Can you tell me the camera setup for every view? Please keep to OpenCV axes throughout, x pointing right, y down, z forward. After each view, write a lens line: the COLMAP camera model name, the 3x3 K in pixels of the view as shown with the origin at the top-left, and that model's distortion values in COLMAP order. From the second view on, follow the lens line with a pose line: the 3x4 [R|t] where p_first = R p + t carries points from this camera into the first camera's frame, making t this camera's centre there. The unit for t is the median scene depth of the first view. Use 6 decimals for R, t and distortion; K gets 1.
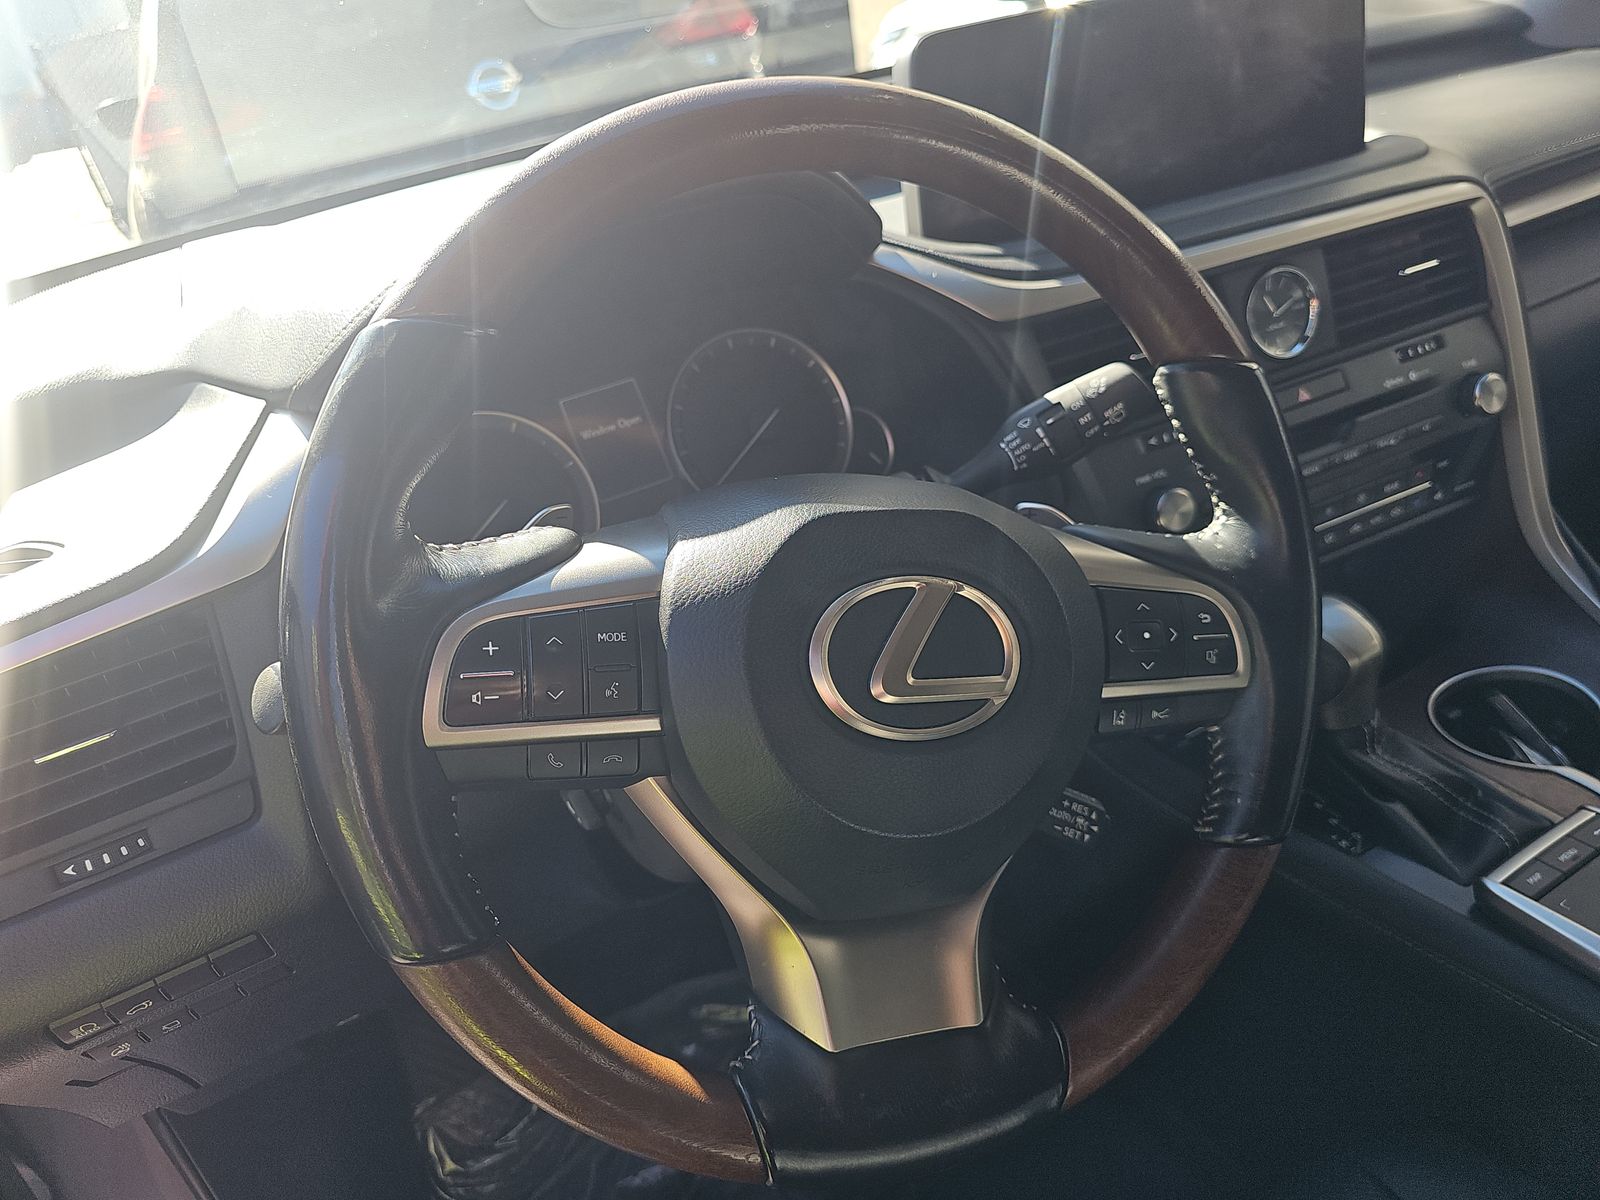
lens RADIAL K [[1065.3, 0, 796.1], [0, 1065.3, 643.8], [0, 0, 1]] dist [0.004526, -0.040497]
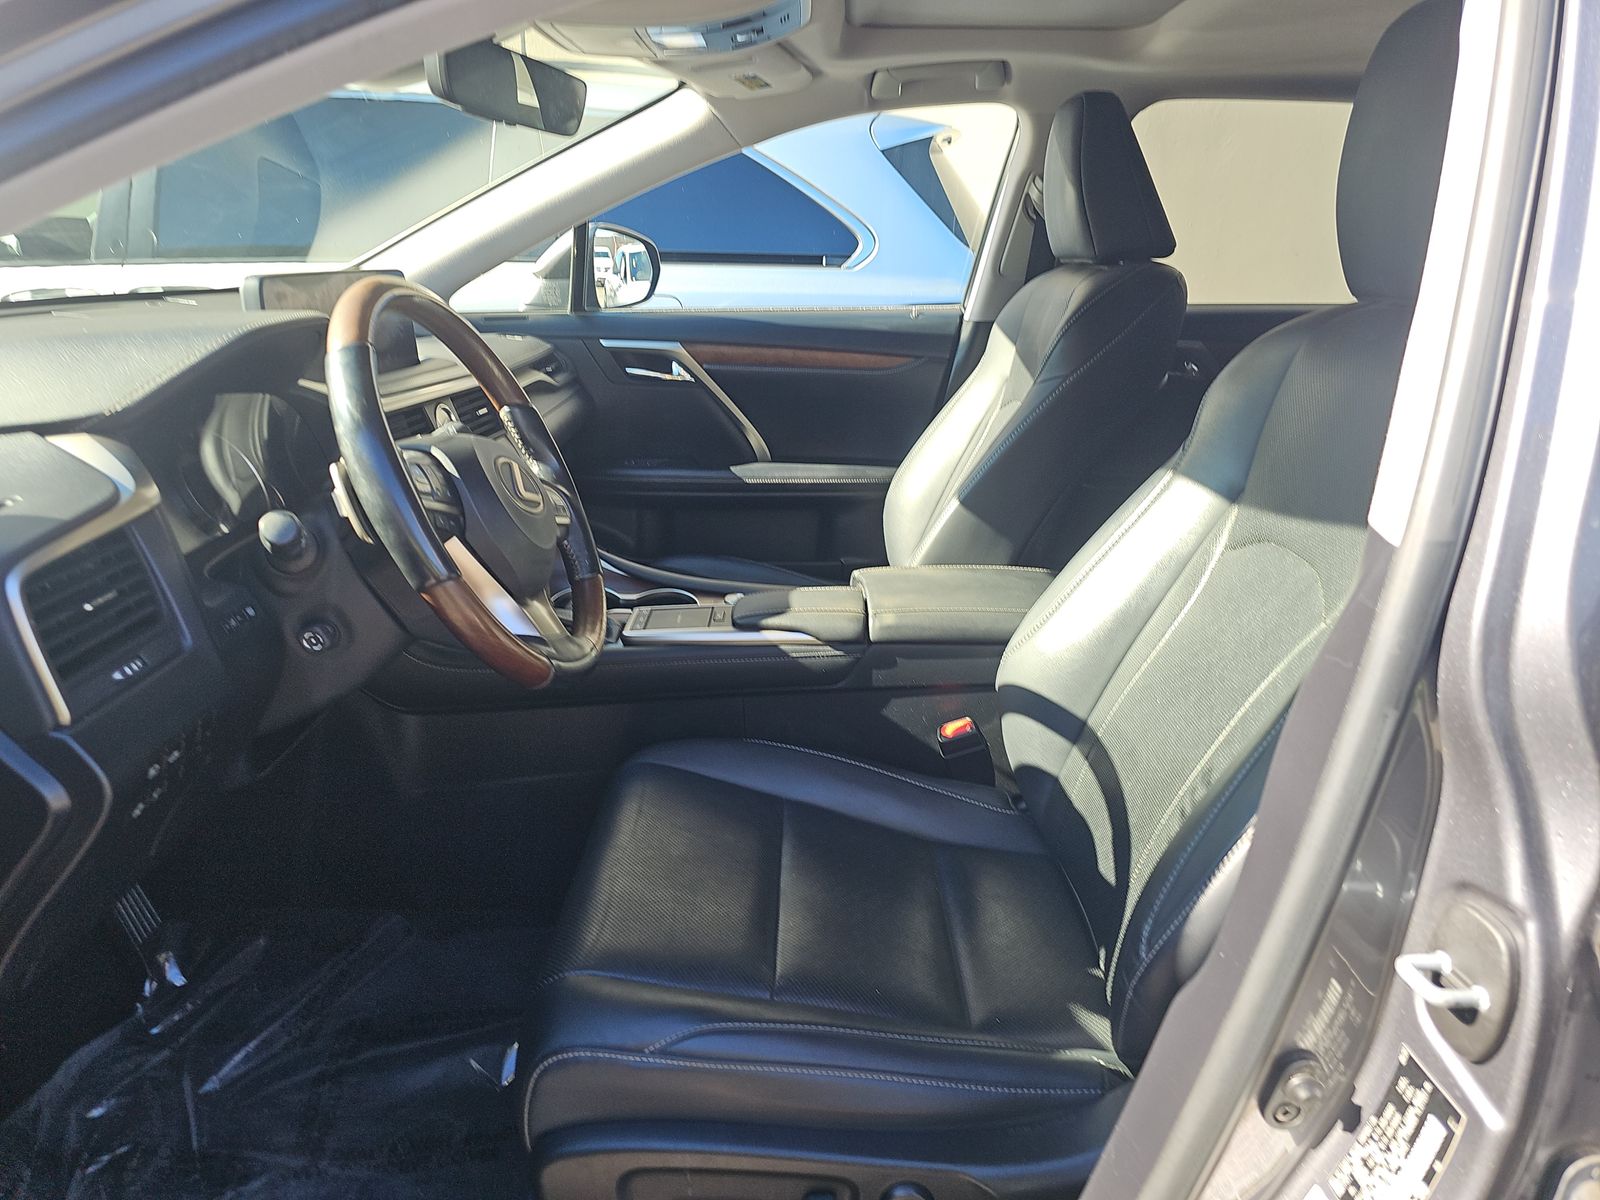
lens RADIAL K [[1092.3, 0, 796.4], [0, 1092.3, 579.1], [0, 0, 1]] dist [0.059382, -0.056521]
pose [[0.458157, -0.090165, 0.884286, -1.431494], [0.379723, 0.919349, -0.102998, 0.545738], [-0.803681, 0.382973, 0.455444, -0.504009]]
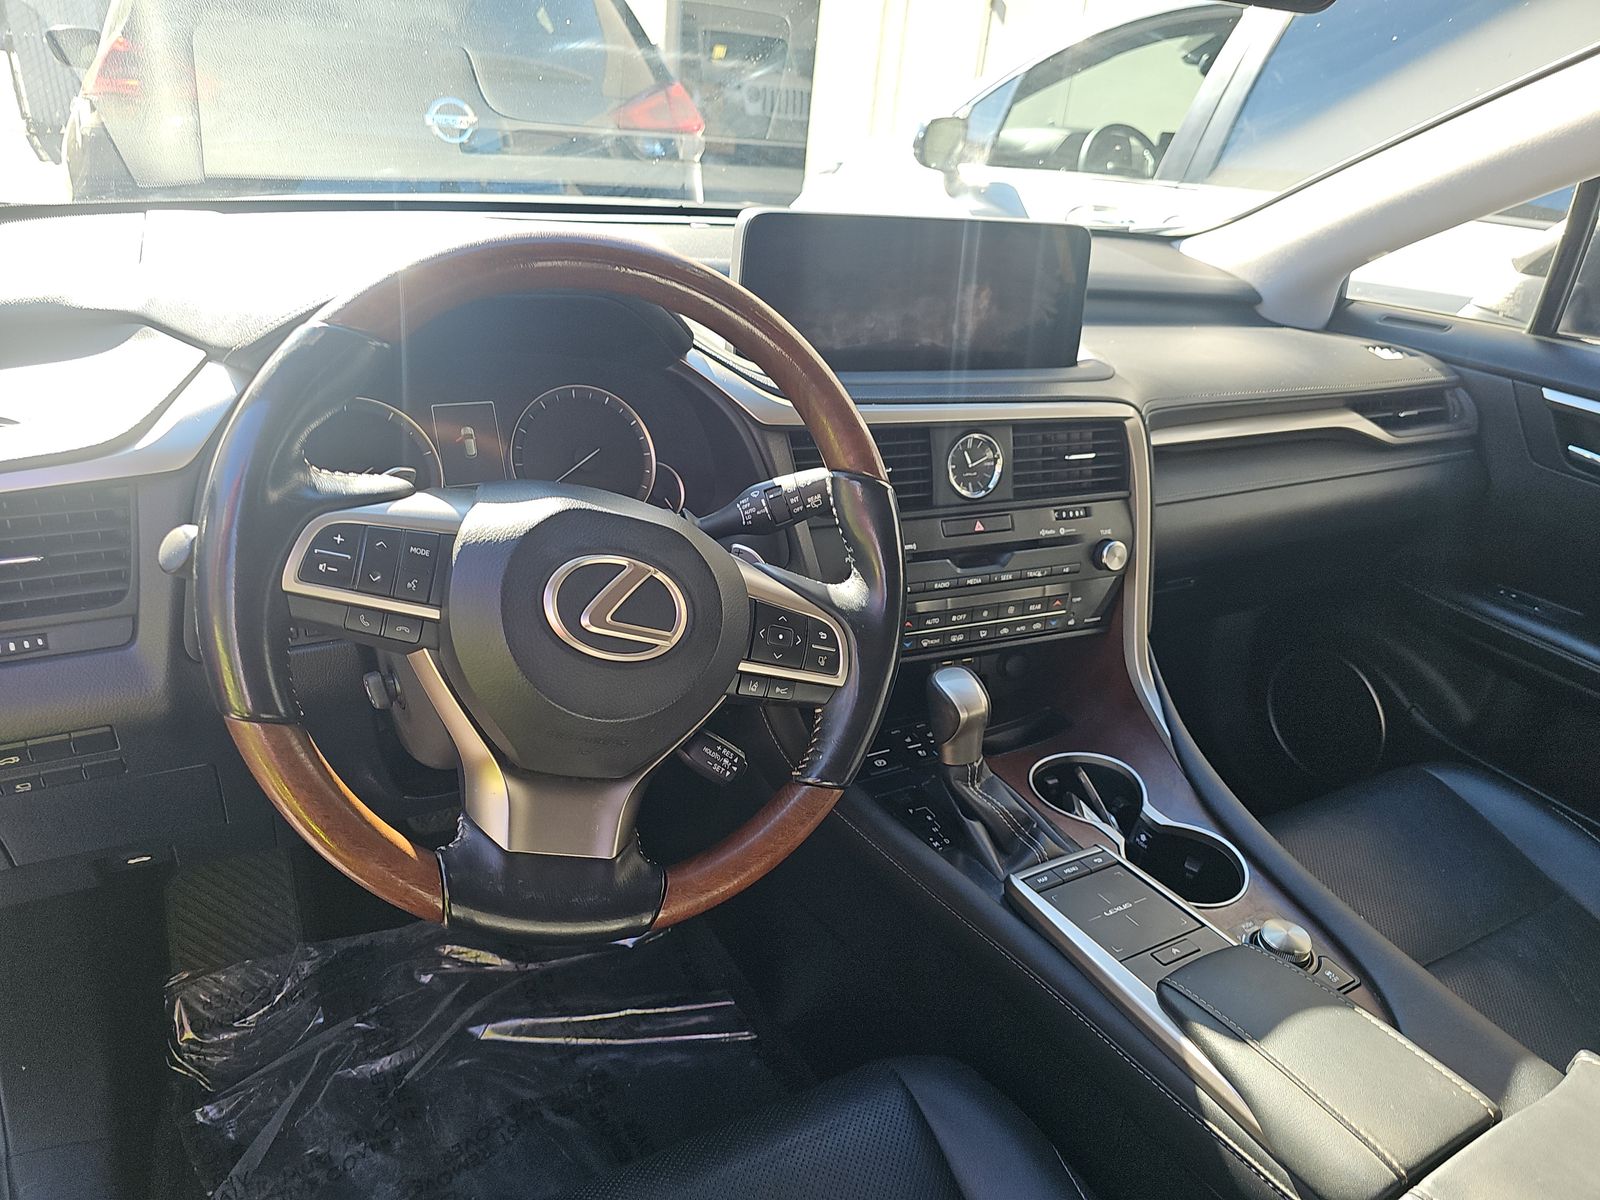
lens RADIAL K [[1065.3, 0, 796.1], [0, 1065.3, 643.8], [0, 0, 1]] dist [0.004526, -0.040497]
pose [[0.970608, 0.203130, 0.129066, 0.126452], [-0.192499, 0.977140, -0.090232, 0.108592], [-0.144444, 0.062735, 0.987522, -0.409626]]
